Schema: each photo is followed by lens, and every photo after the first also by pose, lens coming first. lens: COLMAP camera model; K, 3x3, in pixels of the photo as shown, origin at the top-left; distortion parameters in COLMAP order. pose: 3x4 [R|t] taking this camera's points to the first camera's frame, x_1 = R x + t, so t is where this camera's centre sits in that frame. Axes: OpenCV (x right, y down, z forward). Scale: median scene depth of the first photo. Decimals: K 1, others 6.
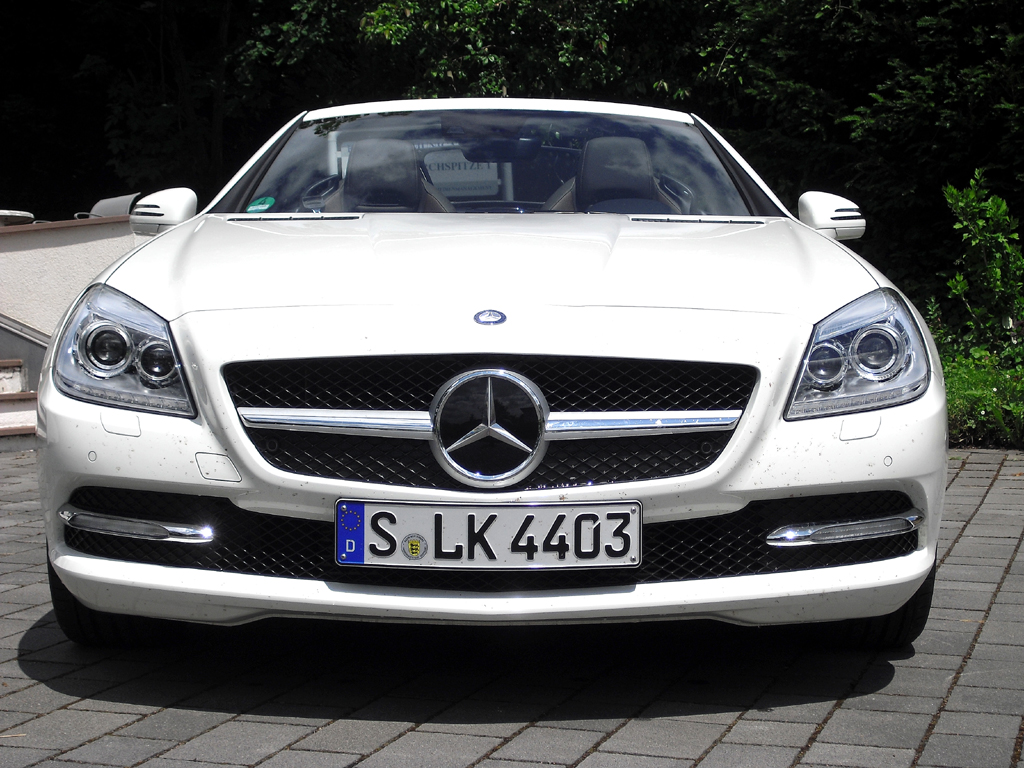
lens RADIAL K [[1882.6, 0, 513.0], [0, 1882.6, 383.3], [0, 0, 1]] dist [0.008206, 0.000000]
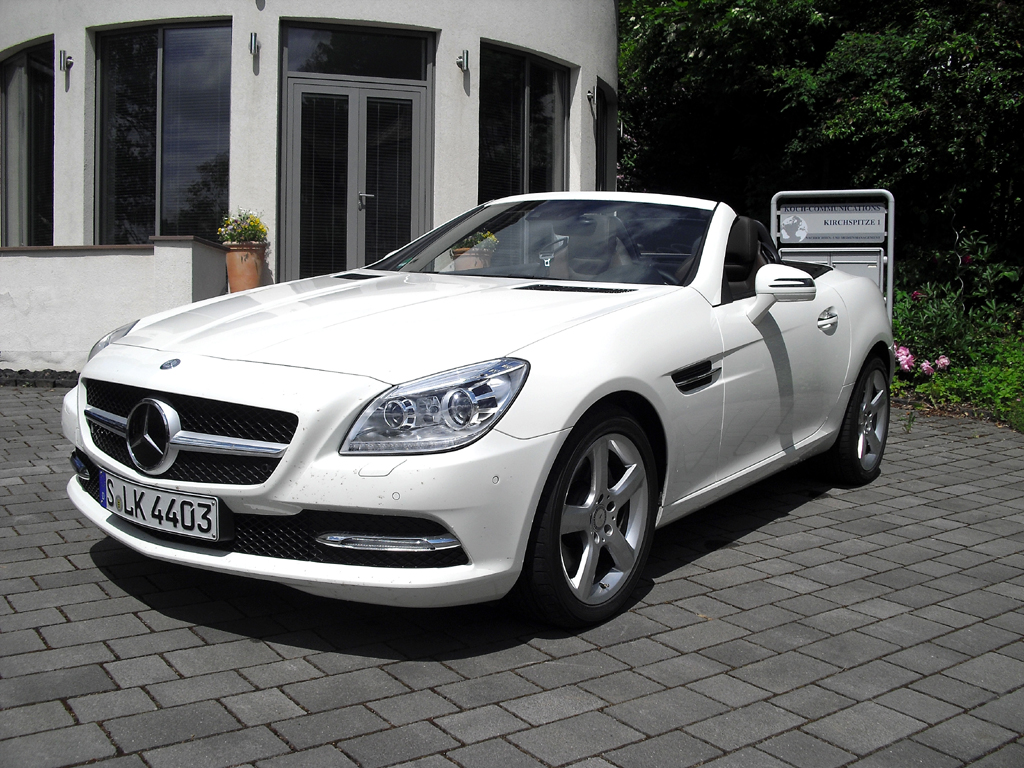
lens RADIAL K [[1080.9, 0, 509.0], [0, 1080.9, 383.9], [0, 0, 1]] dist [-0.155271, 0.000000]
pose [[0.811487, 0.095476, -0.576518, 0.723762], [-0.062789, 0.995097, 0.076417, -0.103675], [0.580987, -0.025813, 0.813503, 0.461567]]
